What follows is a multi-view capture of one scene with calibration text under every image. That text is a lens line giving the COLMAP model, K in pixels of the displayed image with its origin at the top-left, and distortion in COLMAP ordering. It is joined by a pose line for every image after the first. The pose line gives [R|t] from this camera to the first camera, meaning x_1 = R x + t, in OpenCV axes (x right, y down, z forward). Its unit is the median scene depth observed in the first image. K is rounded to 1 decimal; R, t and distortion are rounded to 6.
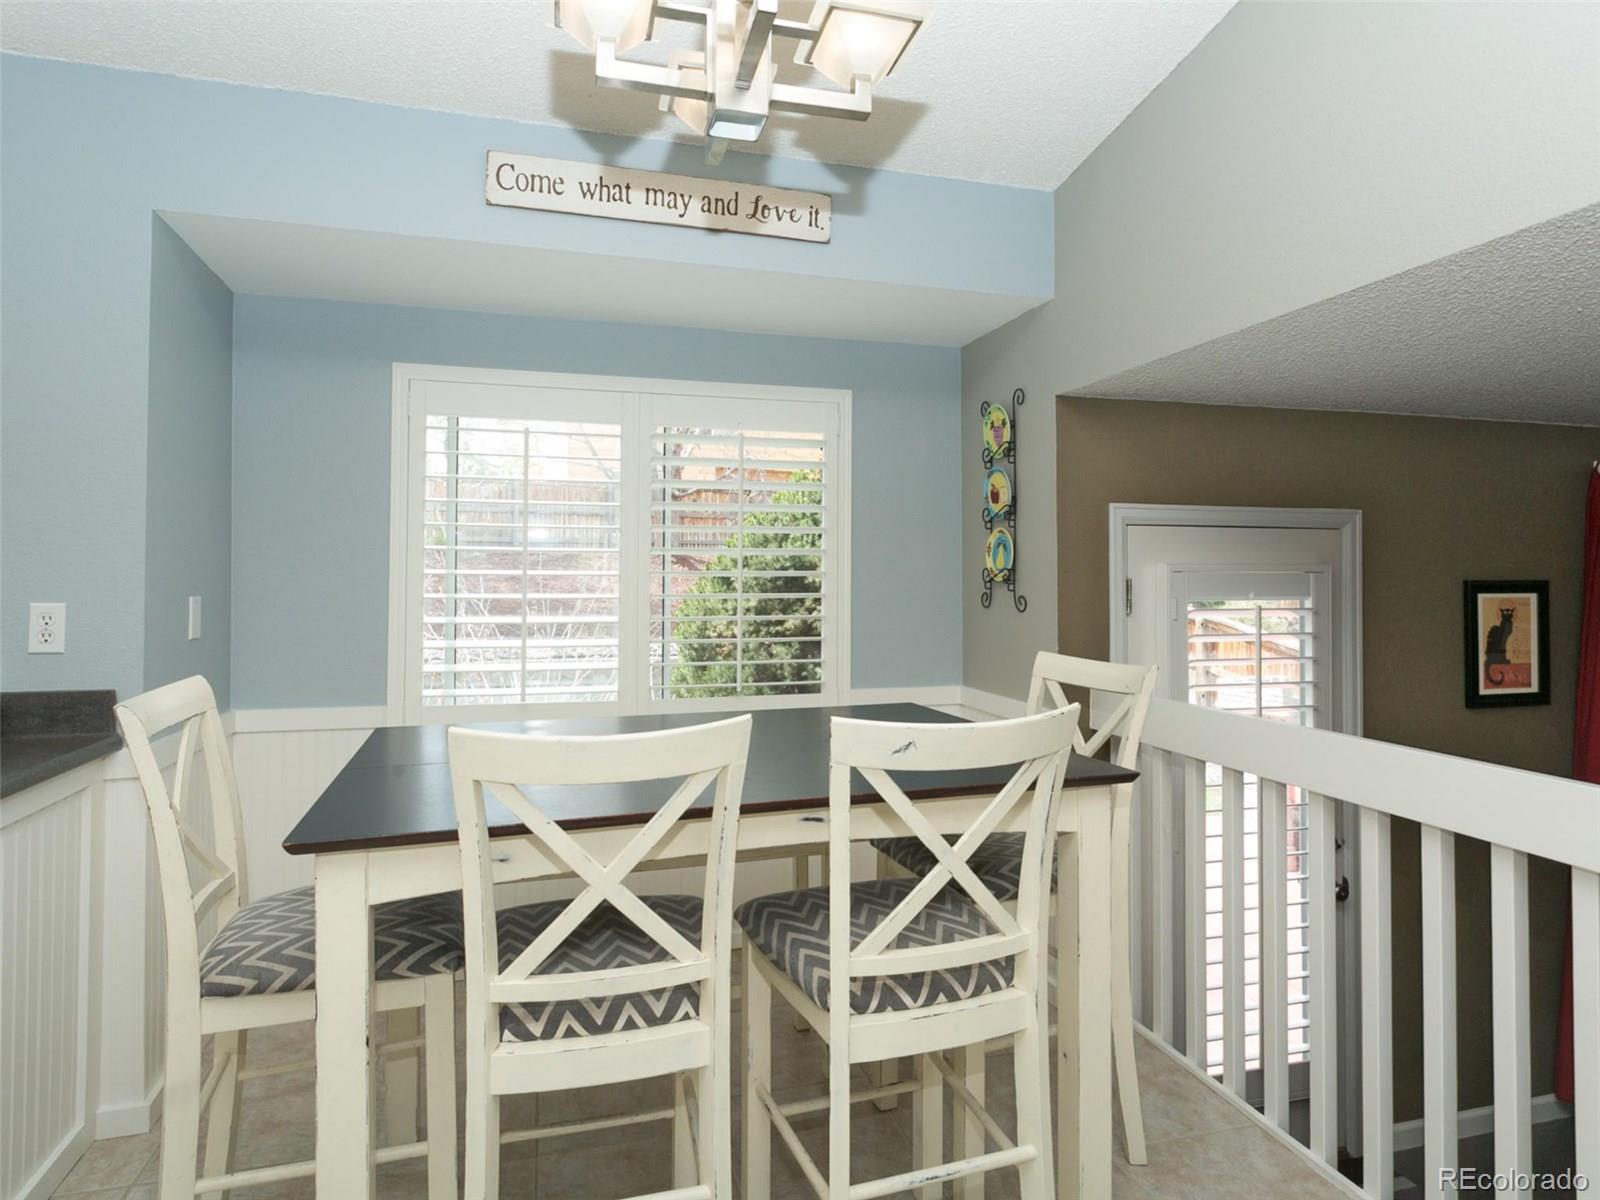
lens RADIAL K [[848.1, 0, 752.6], [0, 848.1, 559.7], [0, 0, 1]] dist [0.001470, 0.000259]
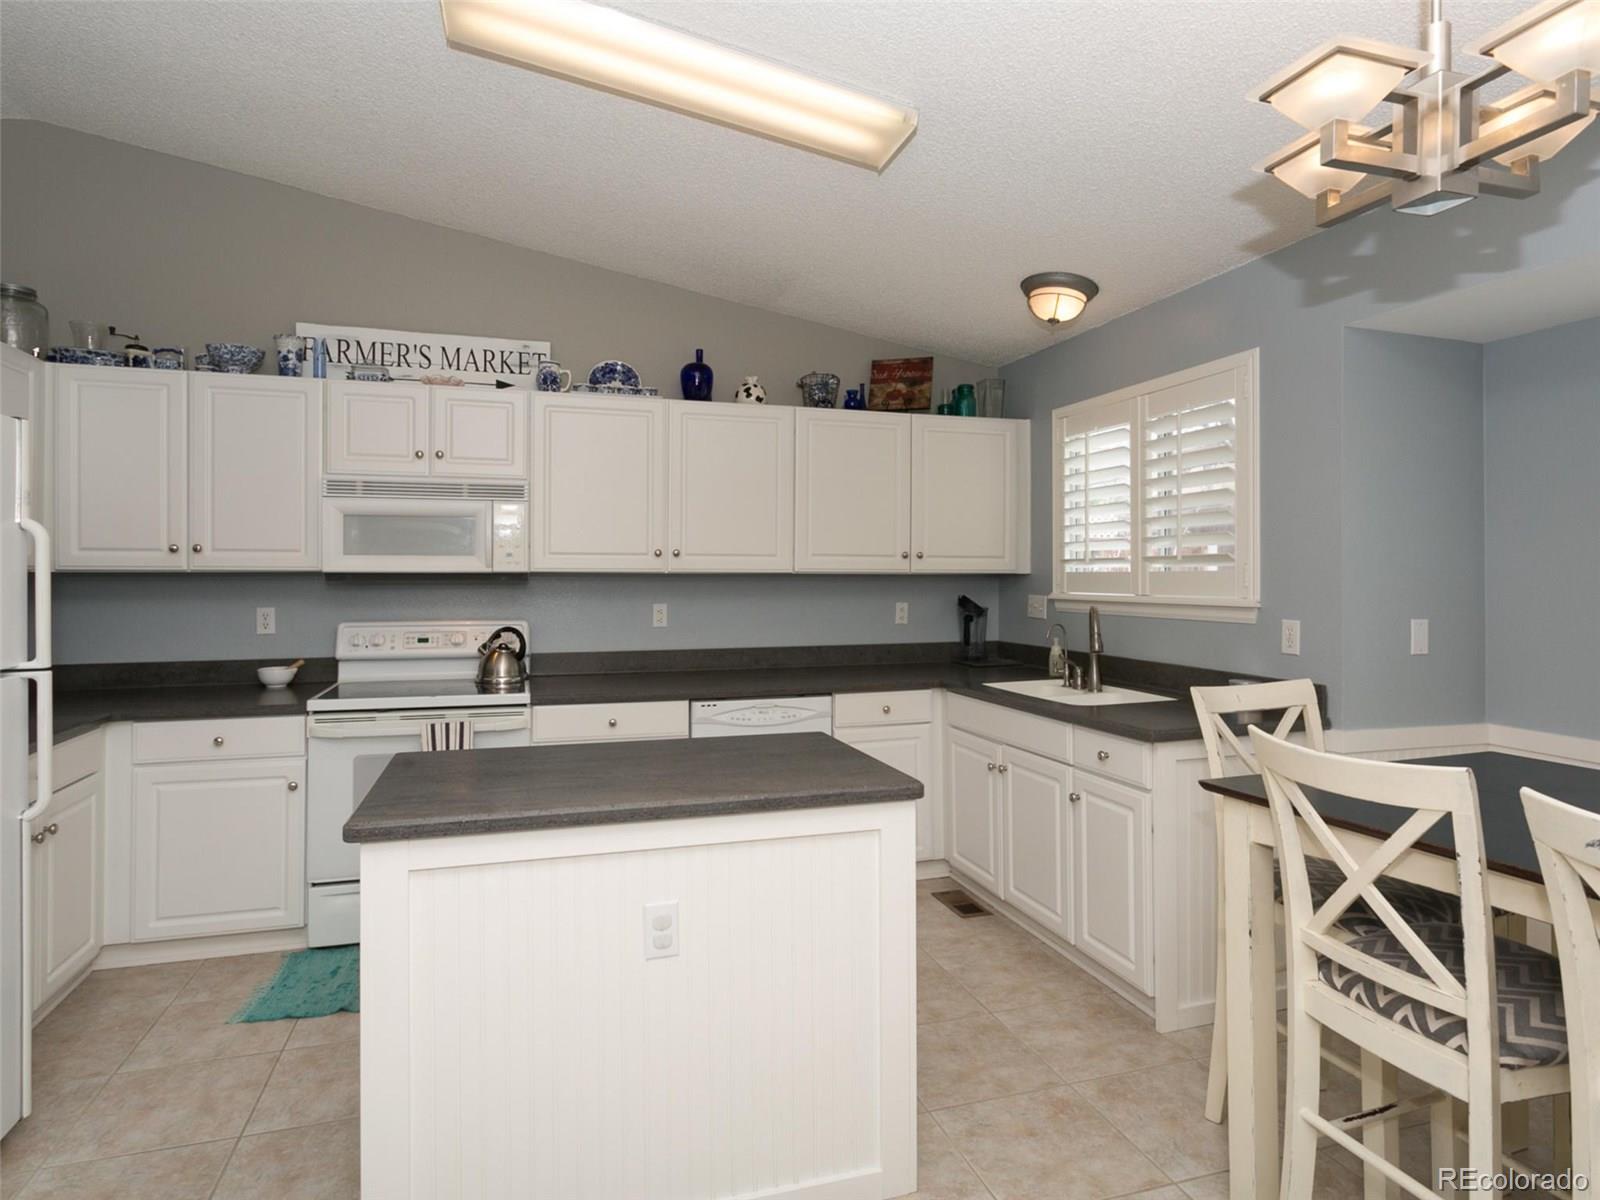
lens RADIAL K [[890.0, 0, 796.4], [0, 890.0, 569.1], [0, 0, 1]] dist [-0.004061, 0.001595]
pose [[0.045311, -0.010499, -0.998918, 0.776964], [0.022180, 0.999709, -0.009501, -0.047146], [0.998727, -0.021725, 0.045531, 0.117417]]
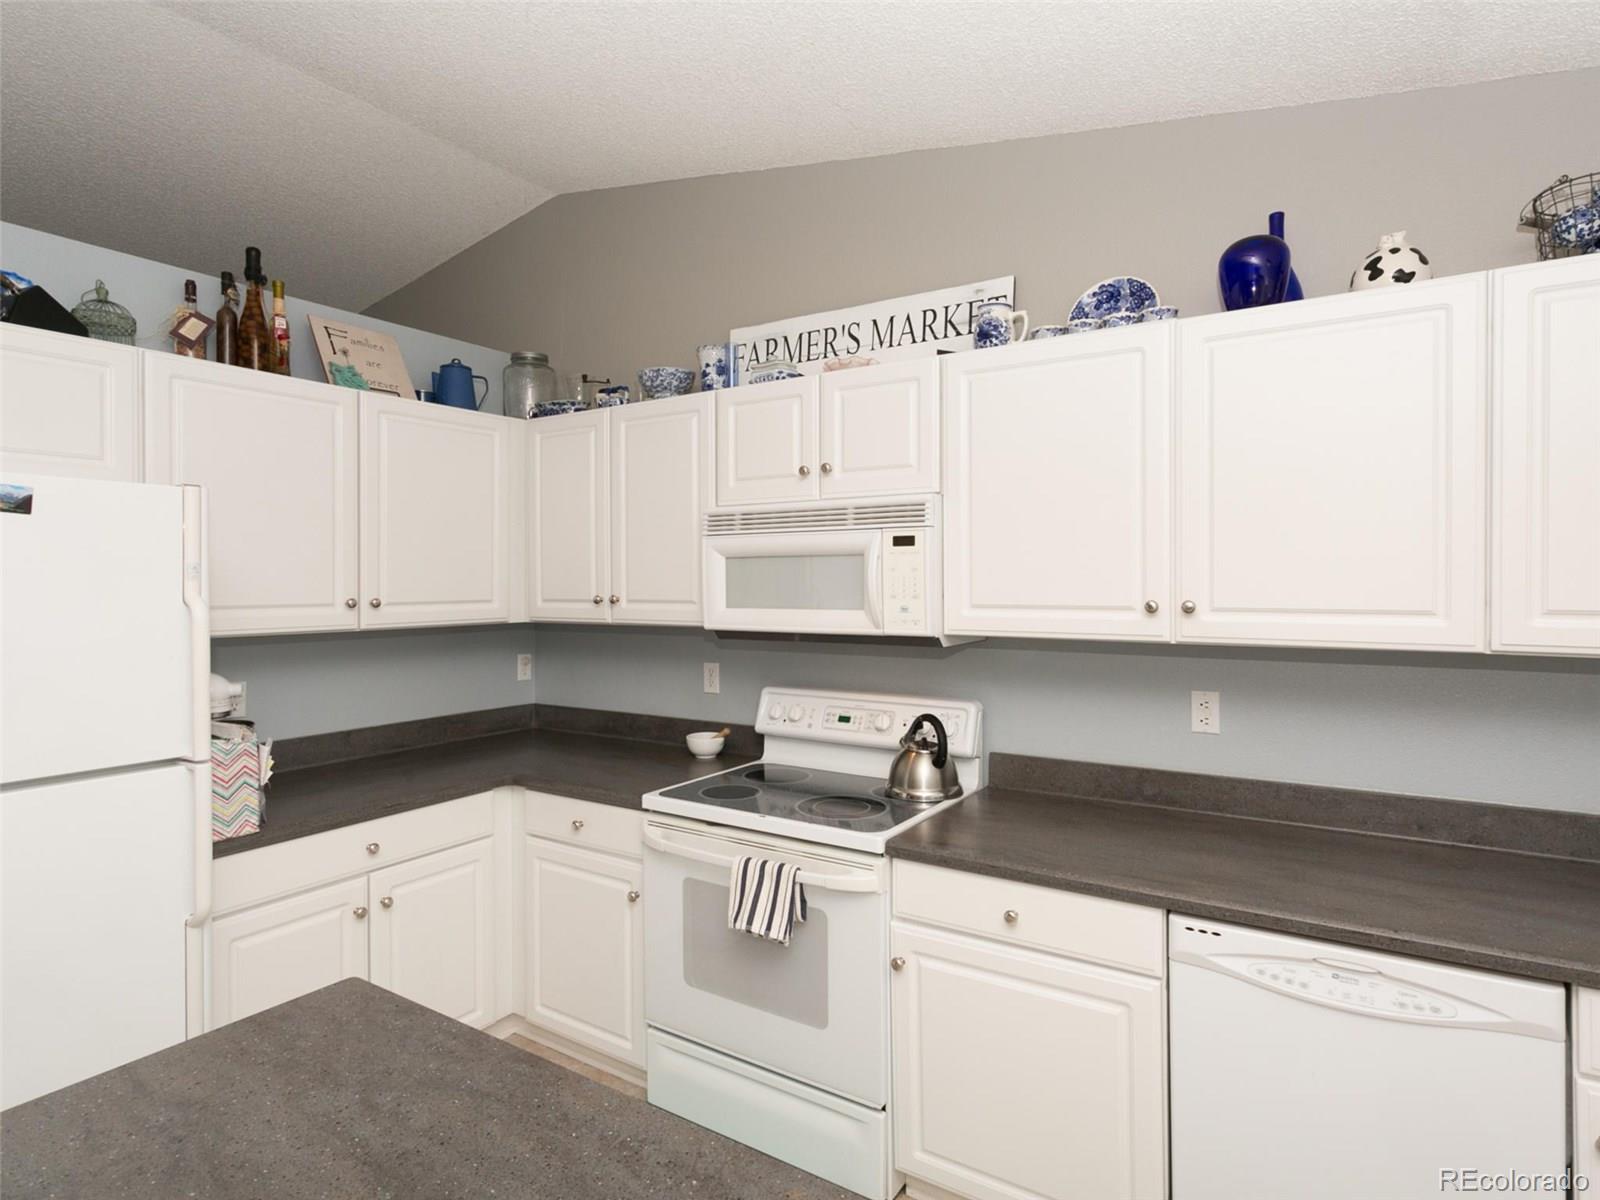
lens RADIAL K [[879.7, 0, 797.2], [0, 879.7, 577.8], [0, 0, 1]] dist [0.000757, 0.002493]
pose [[-0.747877, -0.004393, -0.663823, -0.389590], [0.015245, 0.999601, -0.023791, -0.140872], [0.663663, -0.027913, -0.747511, 0.473821]]
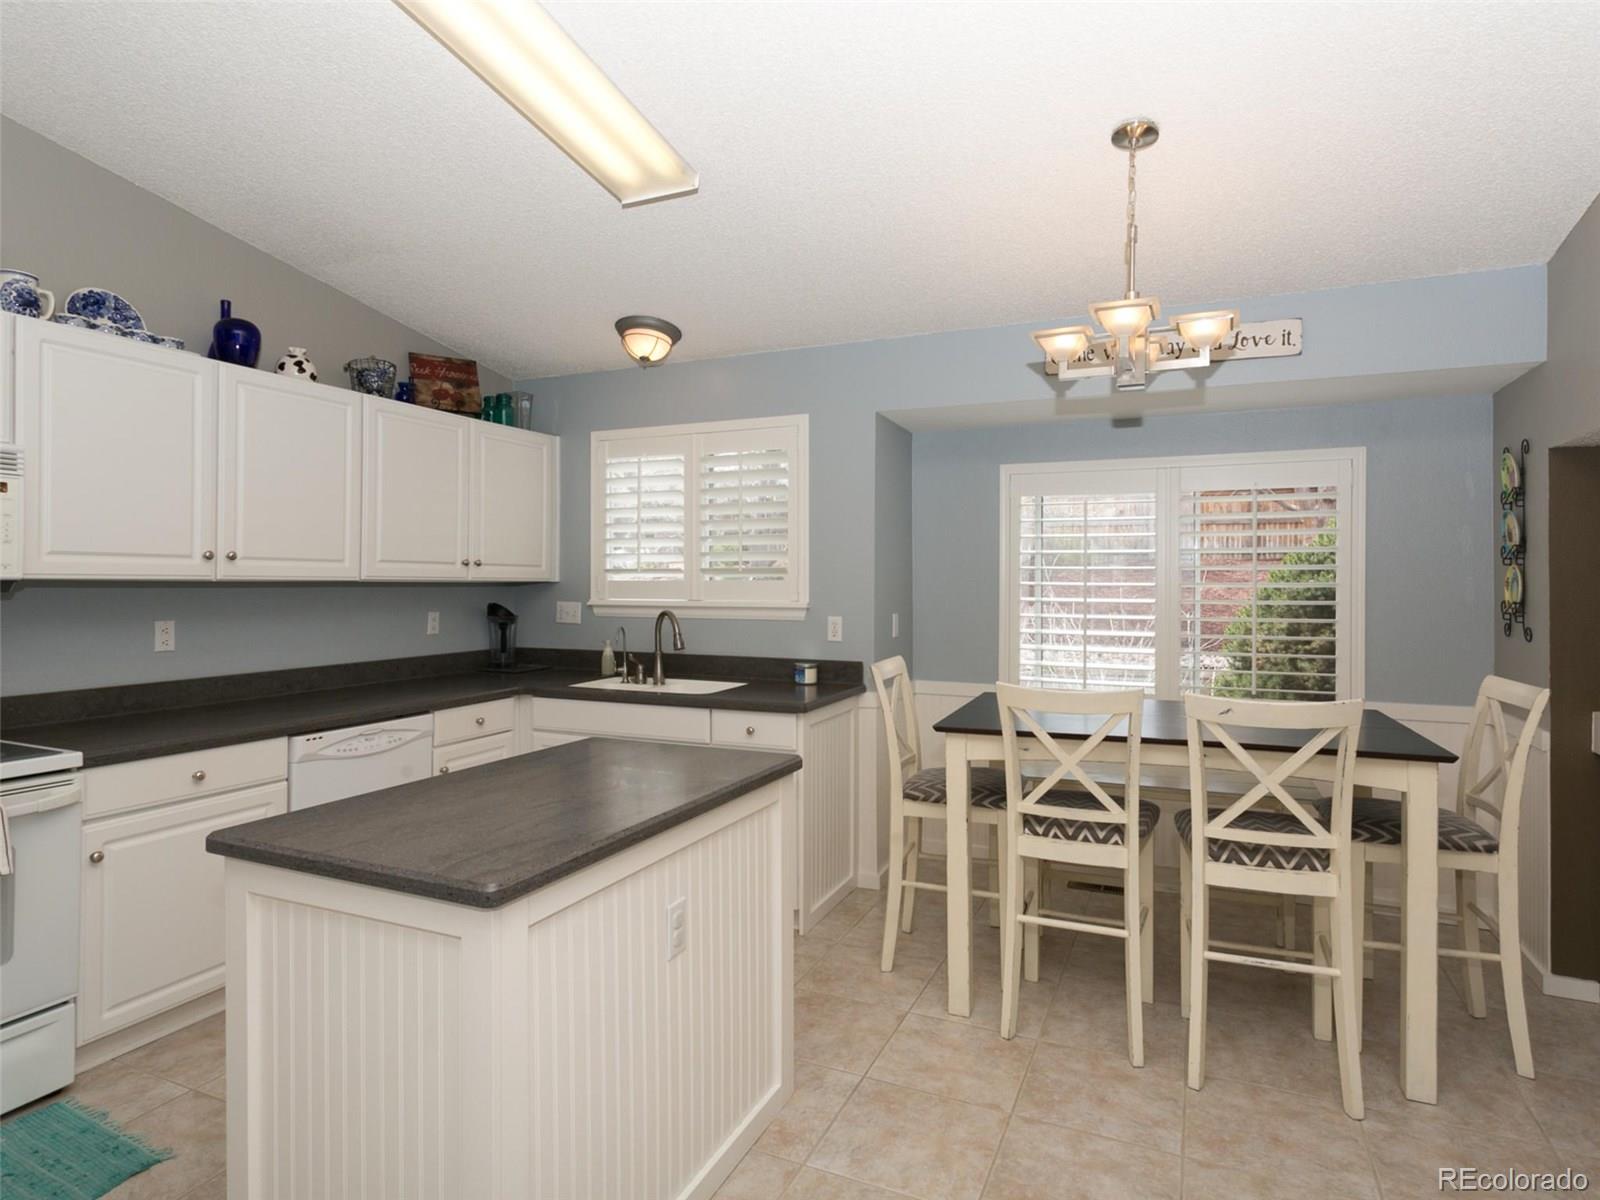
lens RADIAL K [[879.7, 0, 797.2], [0, 879.7, 577.8], [0, 0, 1]] dist [0.000757, 0.002493]
pose [[0.772969, -0.003898, -0.634432, 0.500950], [0.014077, 0.999840, 0.011008, -0.077436], [0.634288, -0.017439, 0.772900, -0.790601]]
